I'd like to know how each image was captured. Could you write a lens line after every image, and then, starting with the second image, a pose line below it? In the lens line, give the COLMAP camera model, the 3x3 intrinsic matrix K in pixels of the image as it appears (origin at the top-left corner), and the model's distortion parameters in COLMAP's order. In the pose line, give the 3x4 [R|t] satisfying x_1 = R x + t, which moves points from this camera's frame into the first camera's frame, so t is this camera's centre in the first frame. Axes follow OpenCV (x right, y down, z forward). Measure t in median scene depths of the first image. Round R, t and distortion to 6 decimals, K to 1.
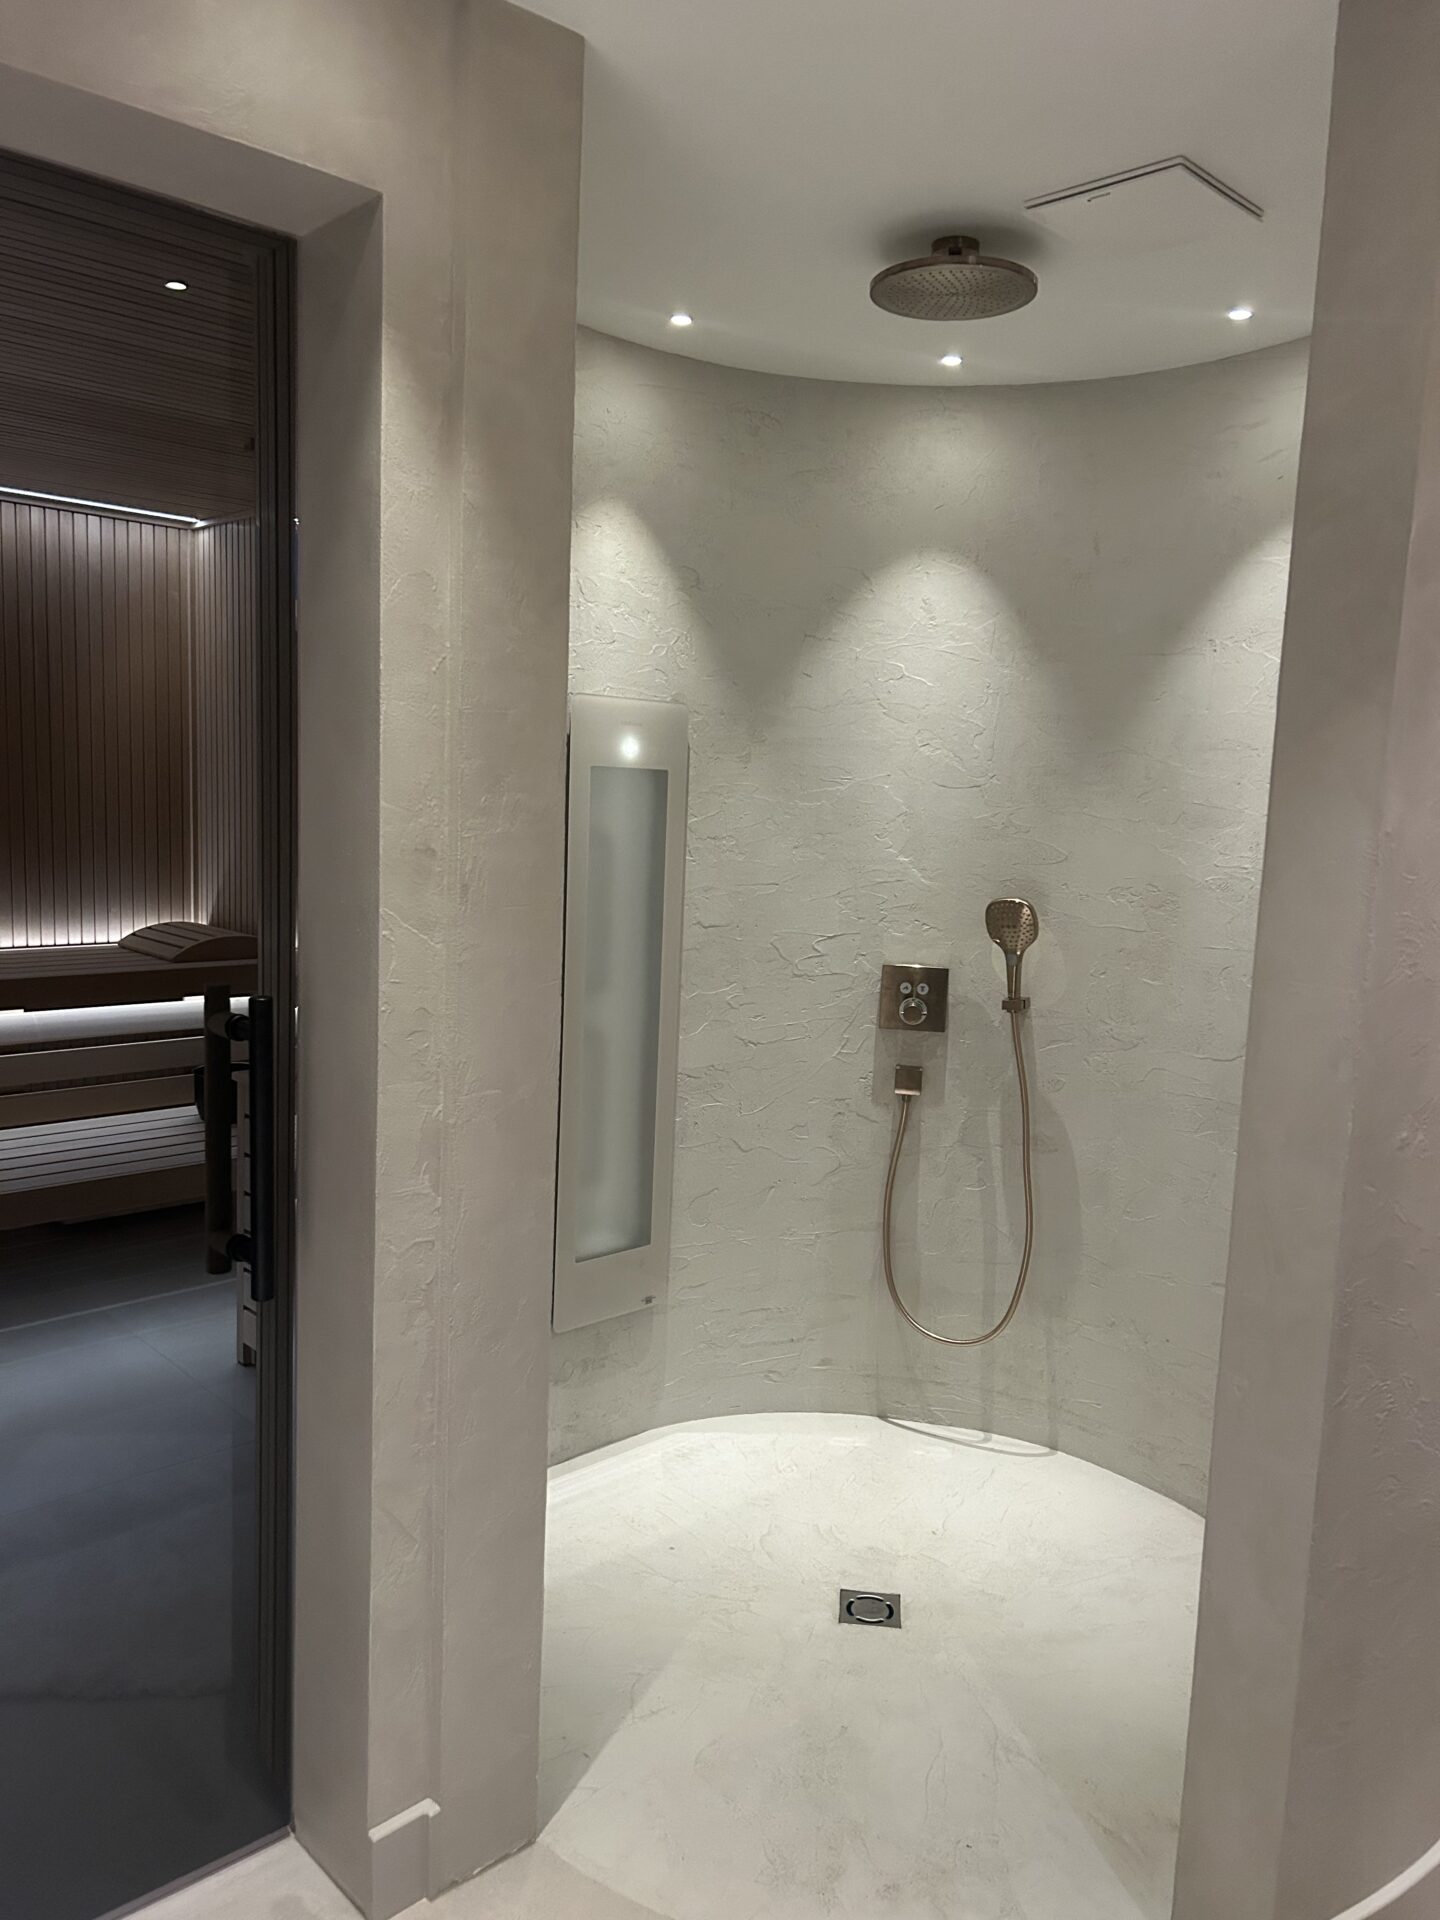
lens RADIAL K [[1435.9, 0, 704.2], [0, 1435.9, 973.6], [0, 0, 1]] dist [0.069696, -0.082872]
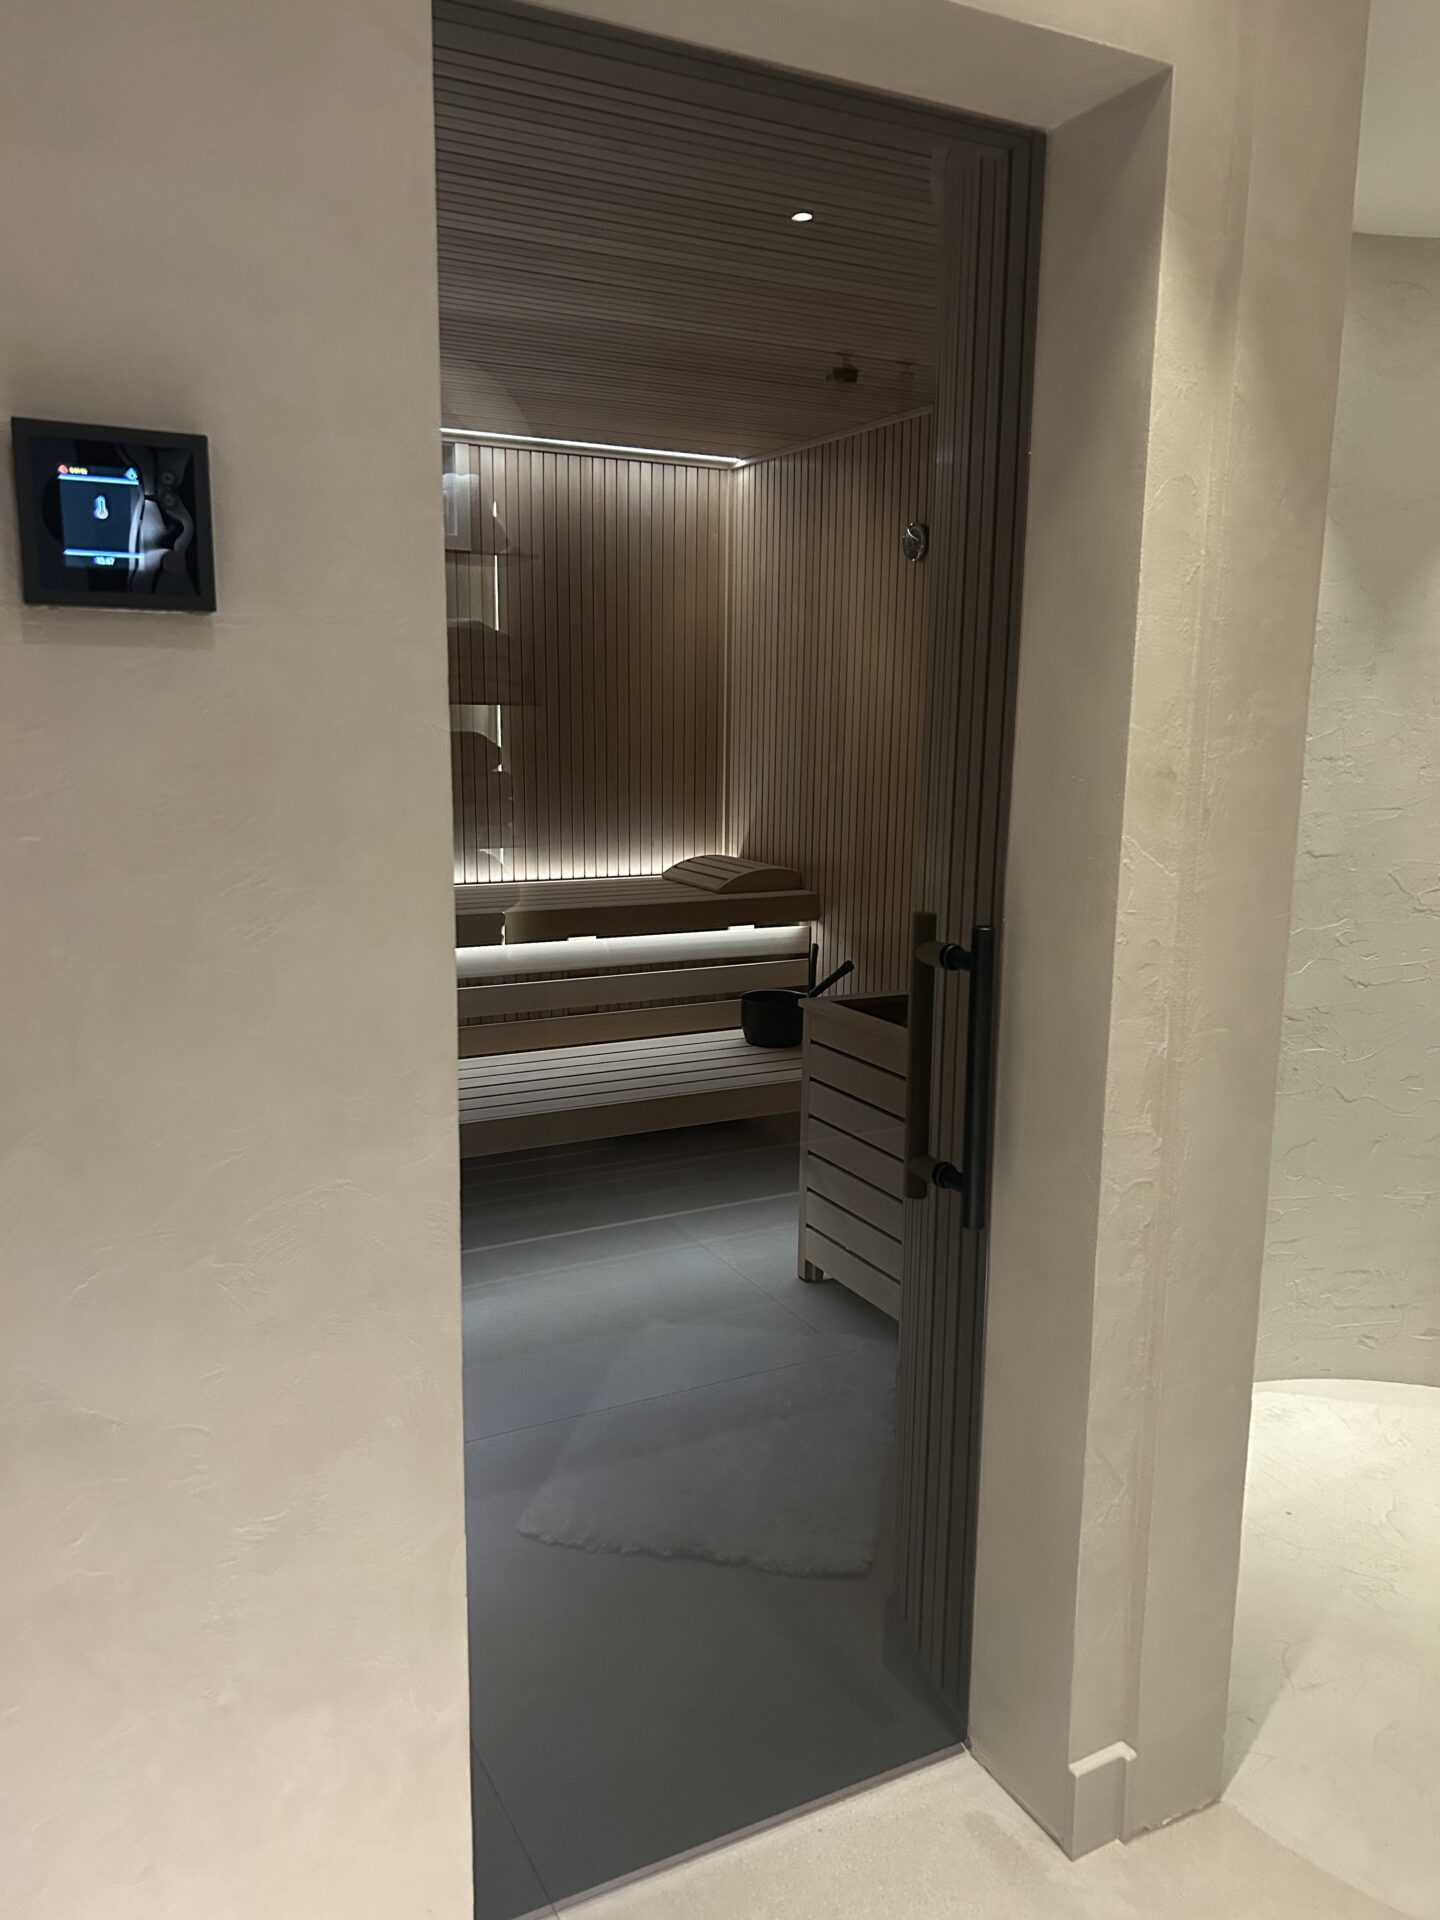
lens RADIAL K [[1443.2, 0, 722.3], [0, 1443.2, 970.5], [0, 0, 1]] dist [0.046643, -0.041076]
pose [[0.963871, 0.019295, -0.265669, -0.190341], [-0.007684, 0.998972, 0.044677, 0.002890], [0.266258, -0.041021, 0.963028, -0.002196]]
